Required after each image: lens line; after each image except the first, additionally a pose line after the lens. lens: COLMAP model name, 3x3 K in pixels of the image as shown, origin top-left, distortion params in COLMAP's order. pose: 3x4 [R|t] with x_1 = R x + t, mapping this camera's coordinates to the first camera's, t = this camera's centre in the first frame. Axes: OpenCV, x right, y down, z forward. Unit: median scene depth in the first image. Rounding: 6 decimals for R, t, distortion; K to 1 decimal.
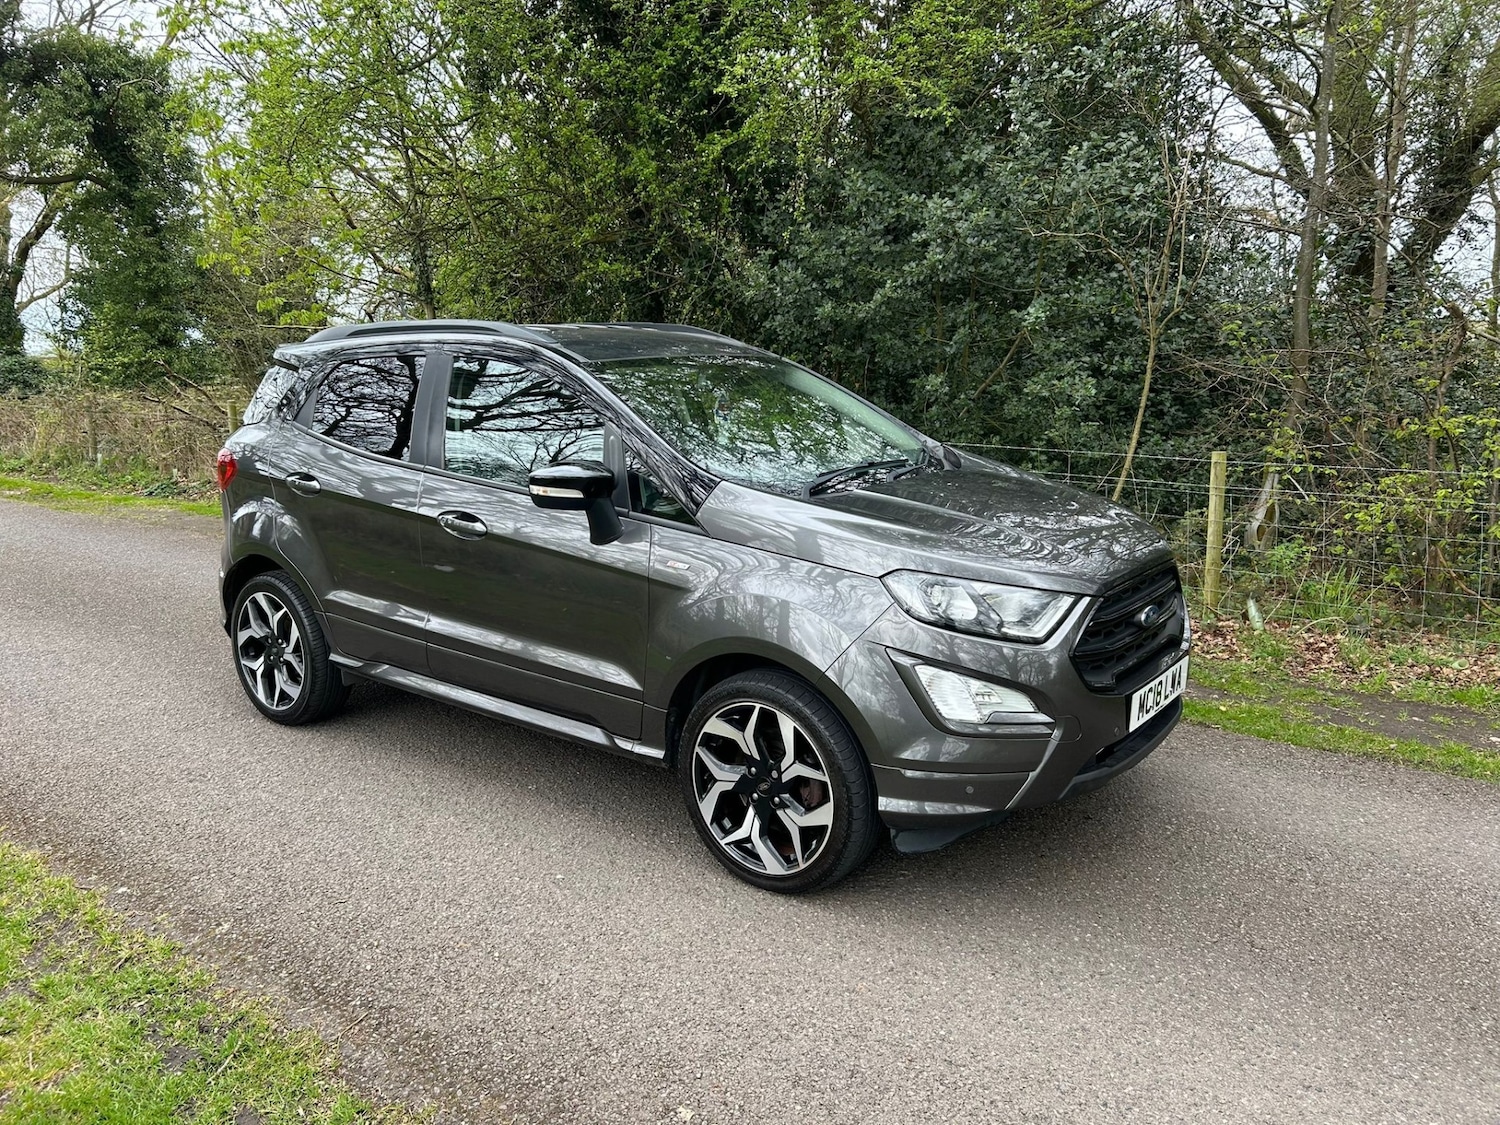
lens RADIAL K [[1160.8, 0, 753.3], [0, 1160.8, 559.4], [0, 0, 1]] dist [0.050186, -0.057073]
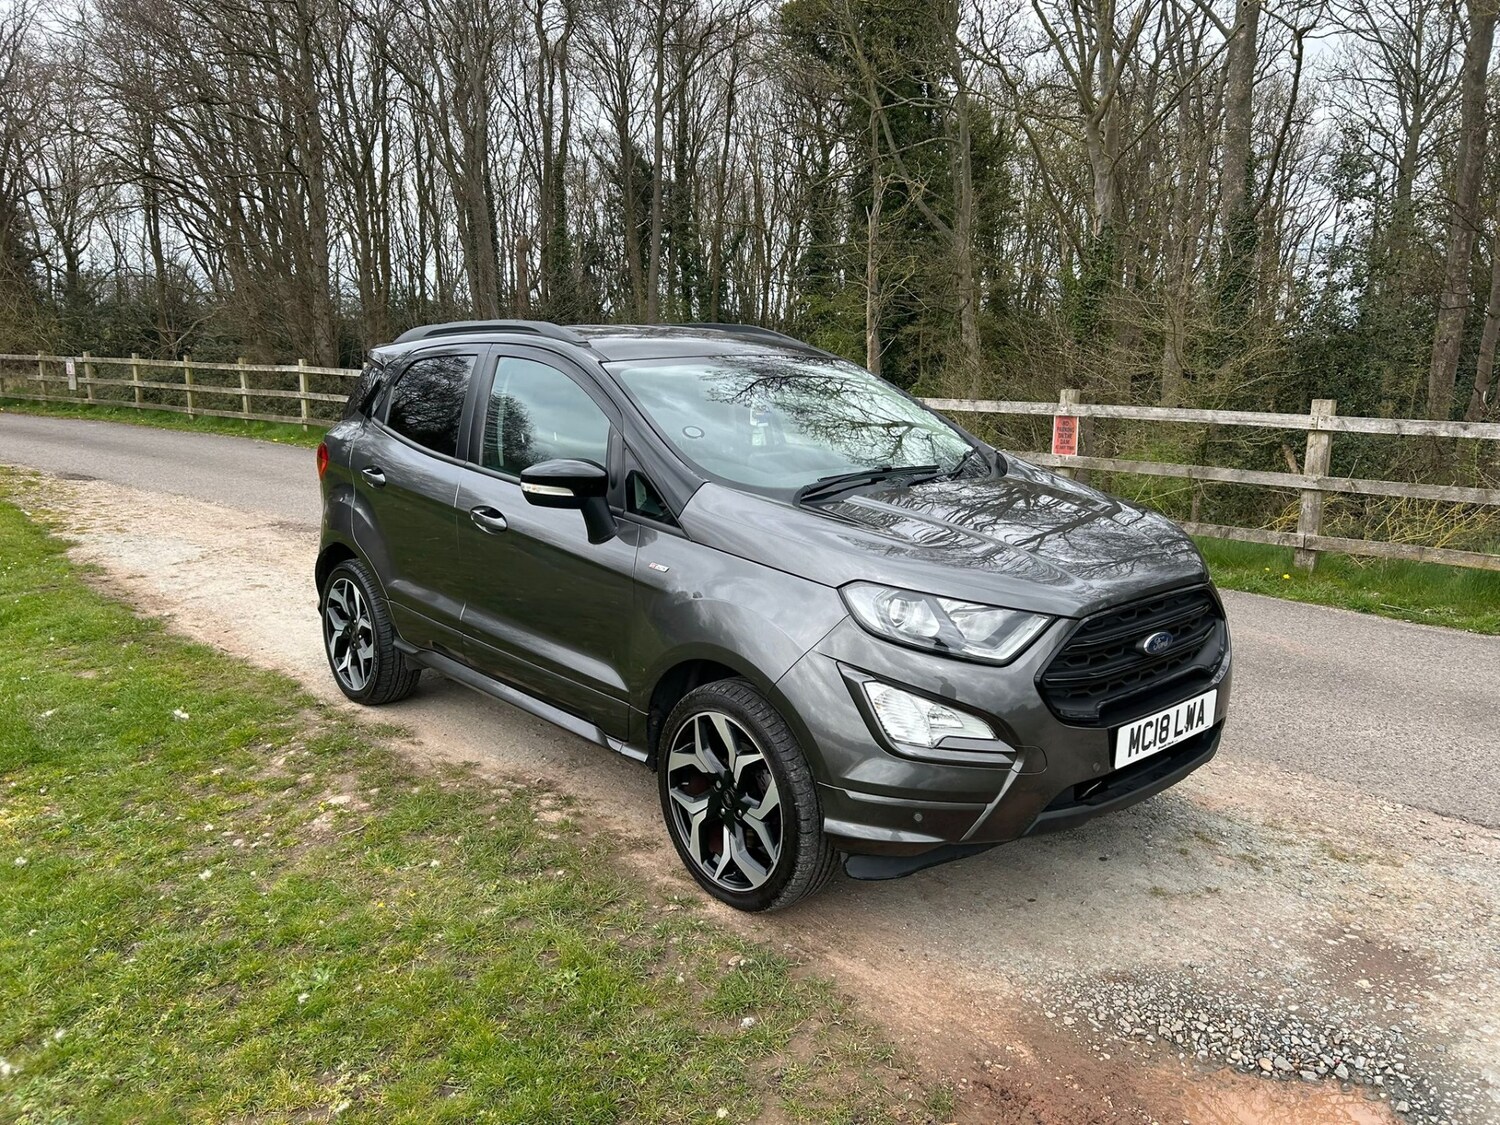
lens RADIAL K [[1160.8, 0, 754.2], [0, 1160.8, 562.3], [0, 0, 1]] dist [0.050186, -0.057073]
pose [[0.980995, 0.038362, -0.190205, 0.192890], [-0.038437, 0.999256, 0.003296, -0.005166], [0.190189, 0.004078, 0.981739, 0.043992]]
